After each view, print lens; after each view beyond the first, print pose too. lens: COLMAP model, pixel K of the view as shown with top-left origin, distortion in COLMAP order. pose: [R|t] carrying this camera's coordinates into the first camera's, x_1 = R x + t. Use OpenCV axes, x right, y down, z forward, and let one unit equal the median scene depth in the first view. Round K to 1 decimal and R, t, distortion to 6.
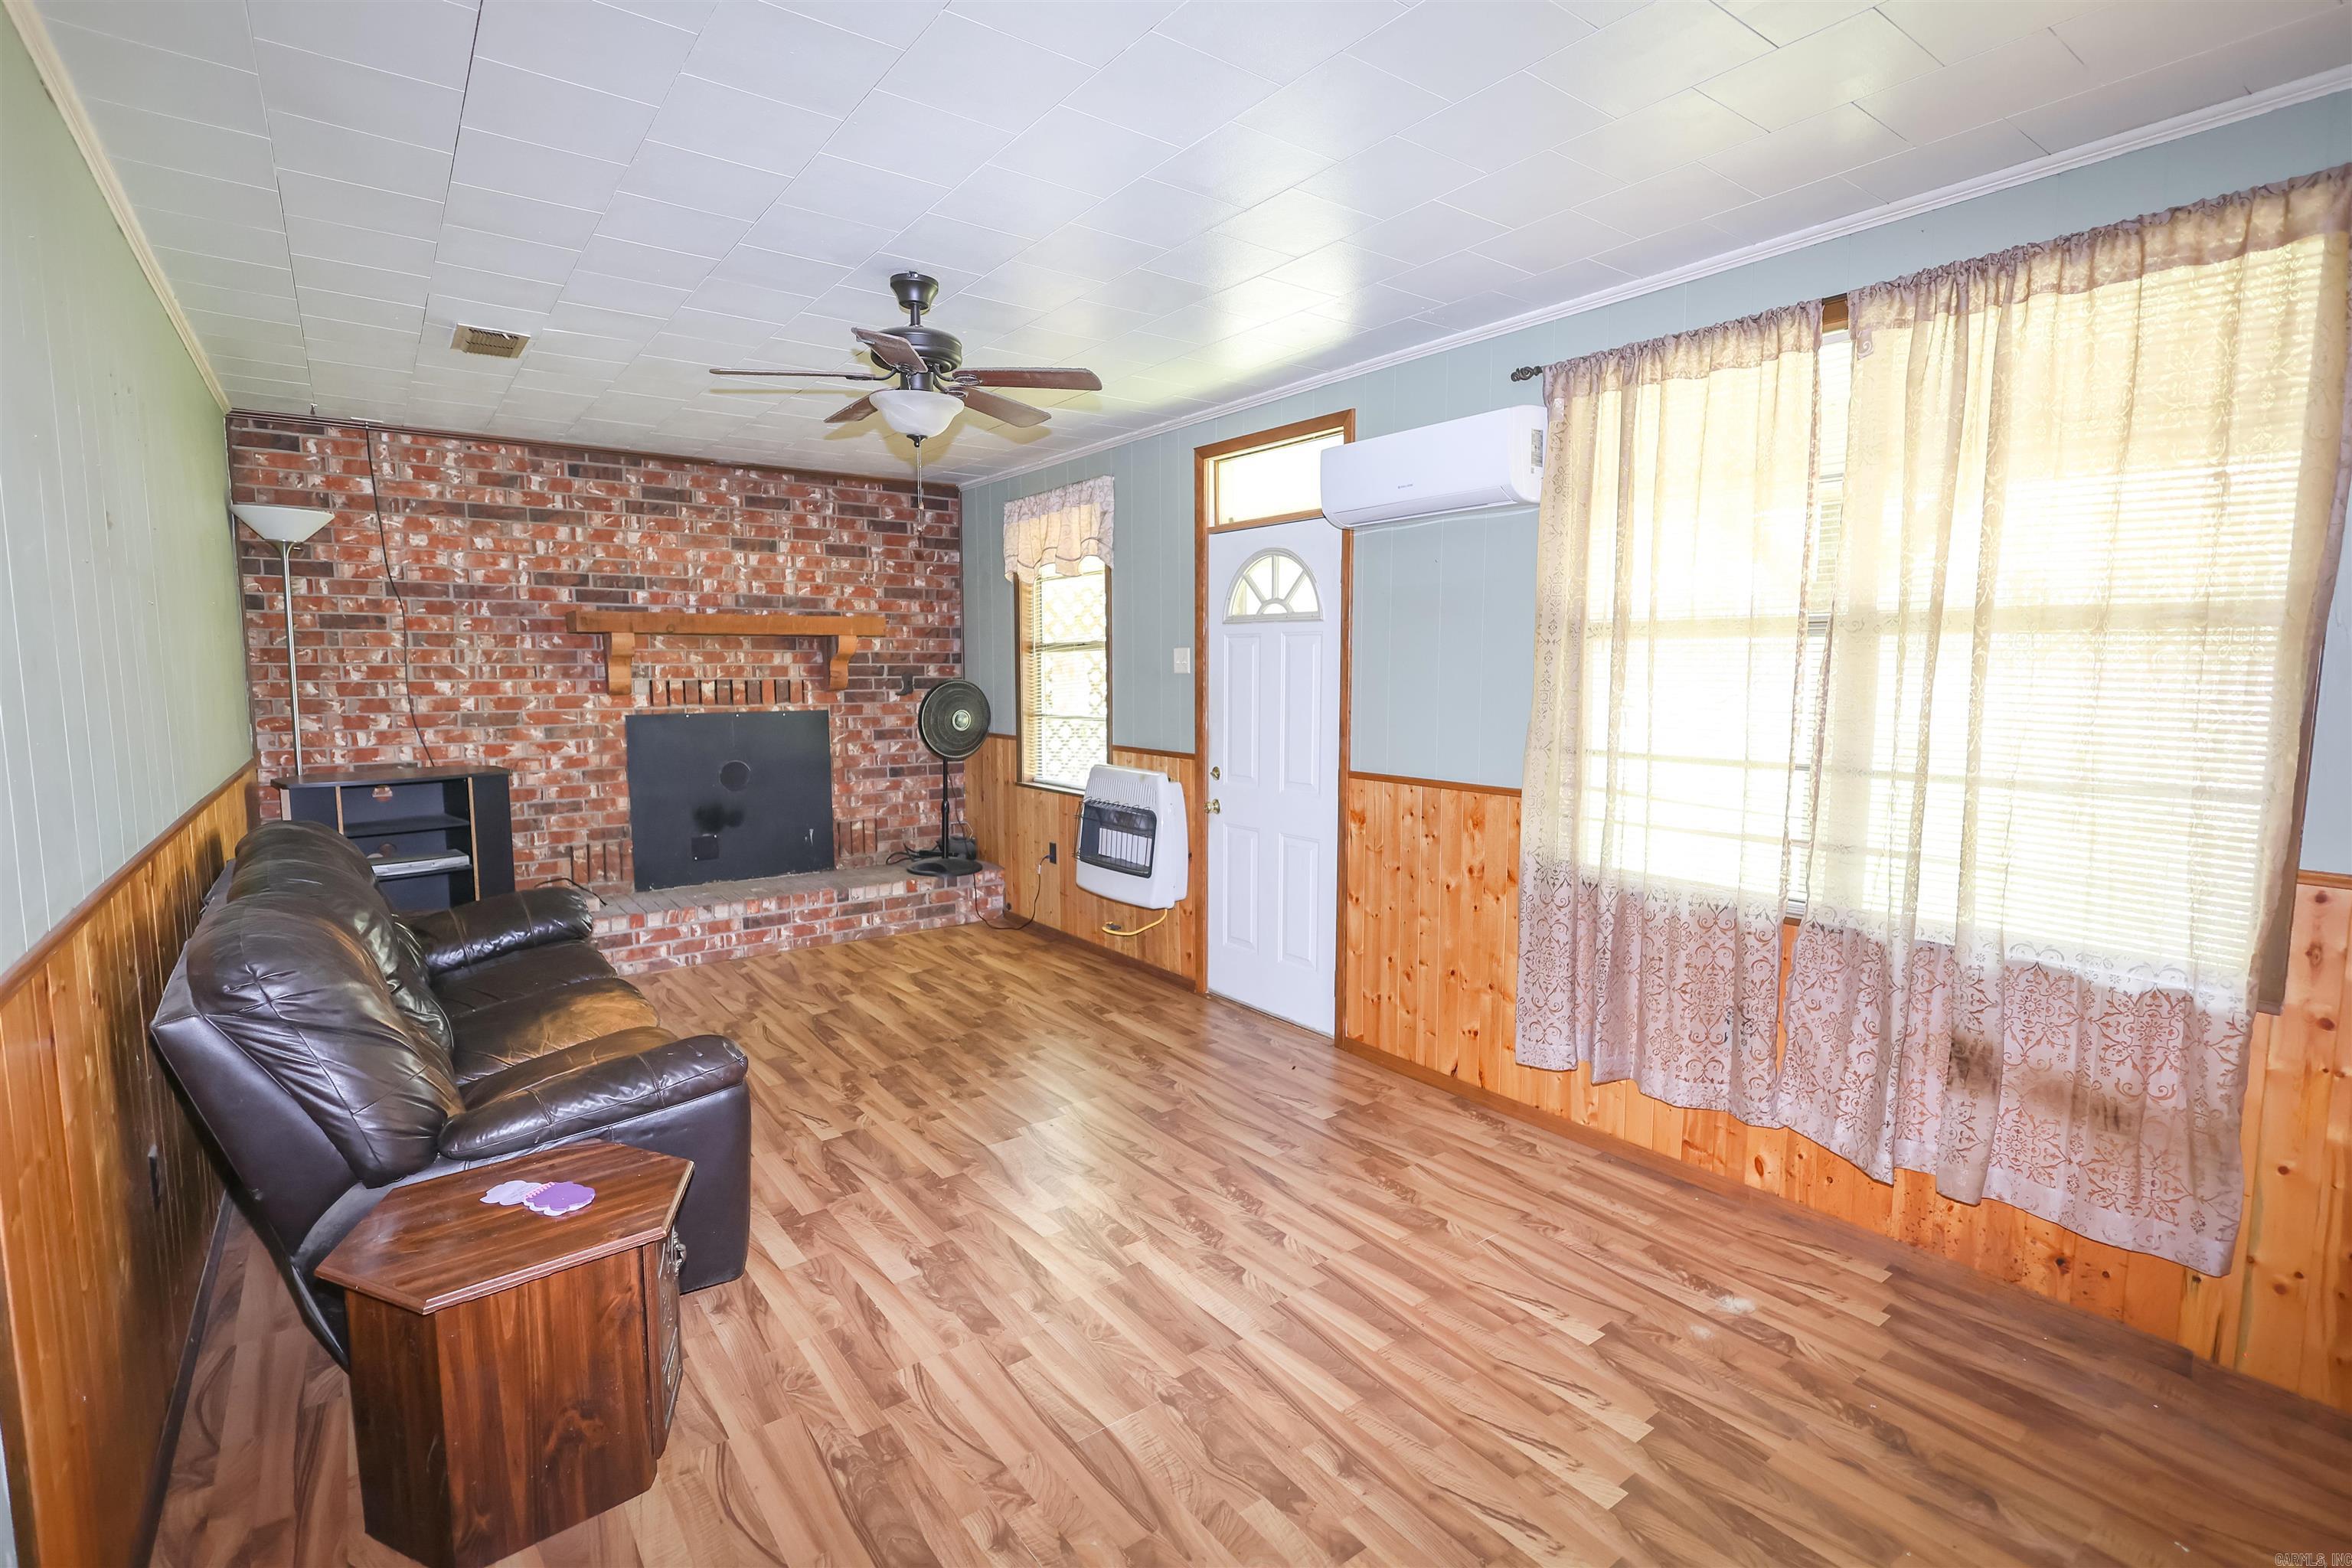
lens RADIAL K [[1096.1, 0, 1176.0], [0, 1096.1, 784.0], [0, 0, 1]] dist [-0.002811, -0.000390]
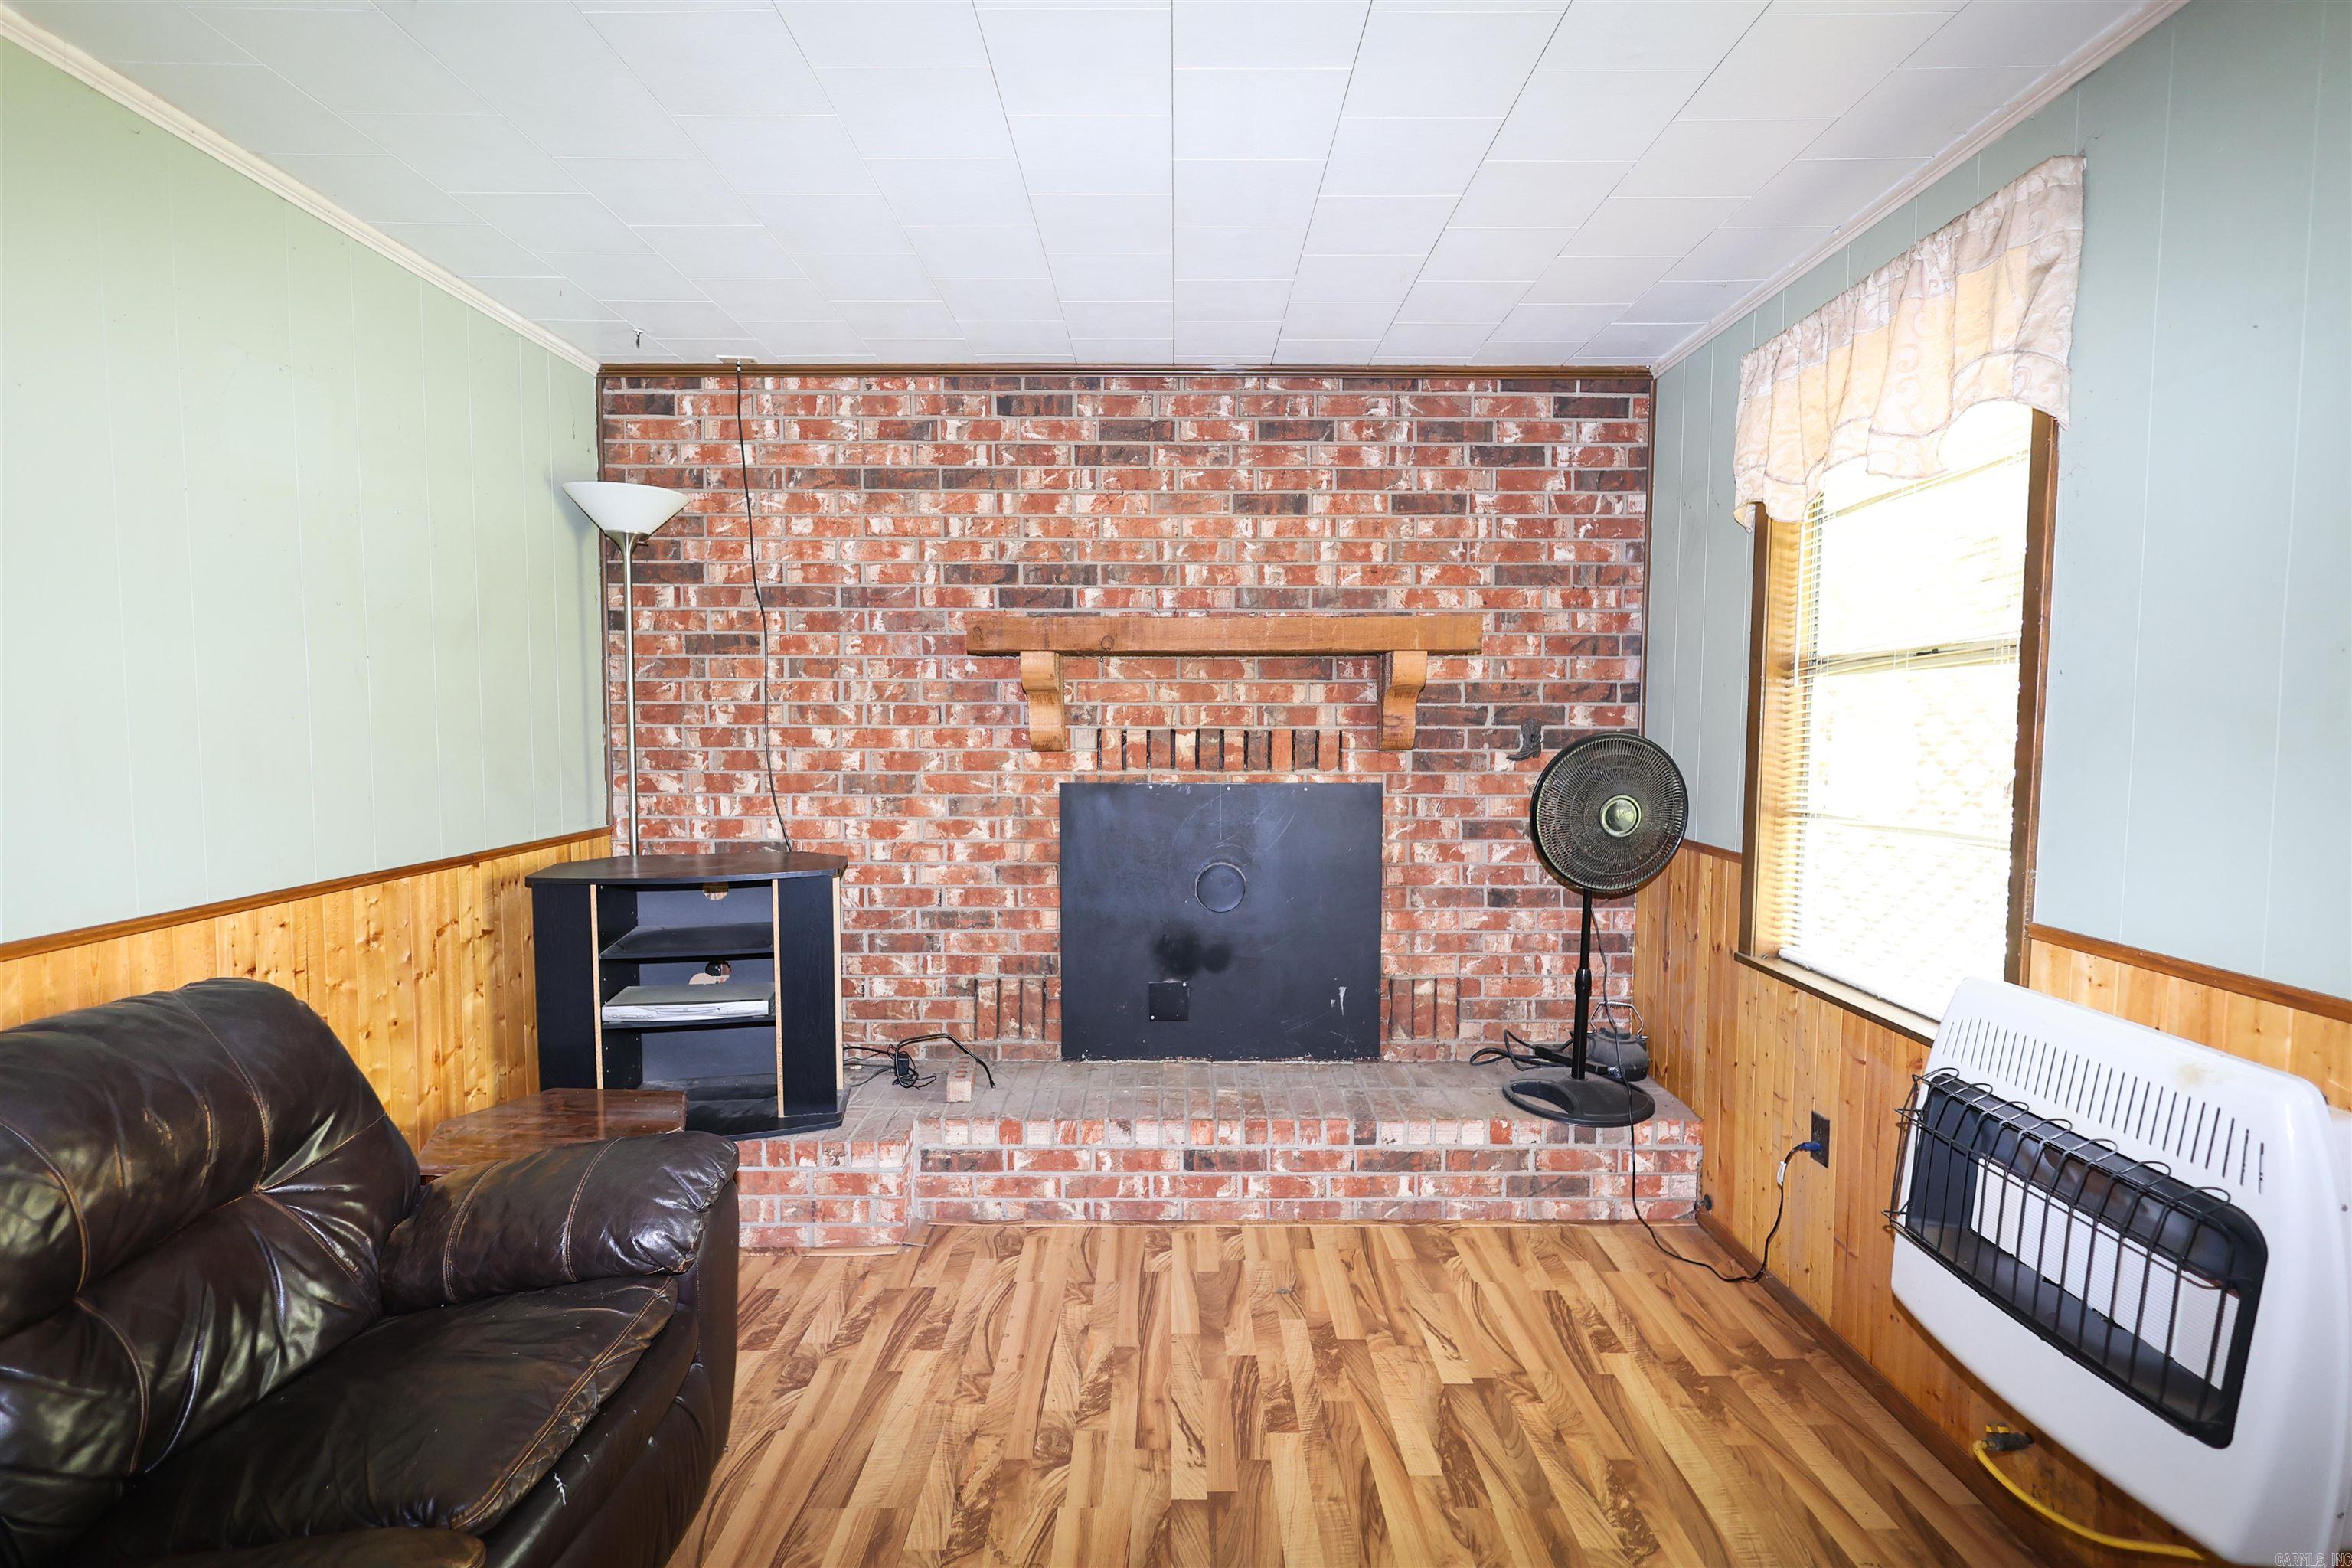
lens RADIAL K [[1096.1, 0, 1176.0], [0, 1096.1, 784.0], [0, 0, 1]] dist [-0.002811, -0.000390]
pose [[0.800321, 0.041280, -0.598150, -0.067270], [-0.066084, 0.997622, -0.019572, -0.054039], [0.595919, 0.055192, 0.801145, 0.528242]]
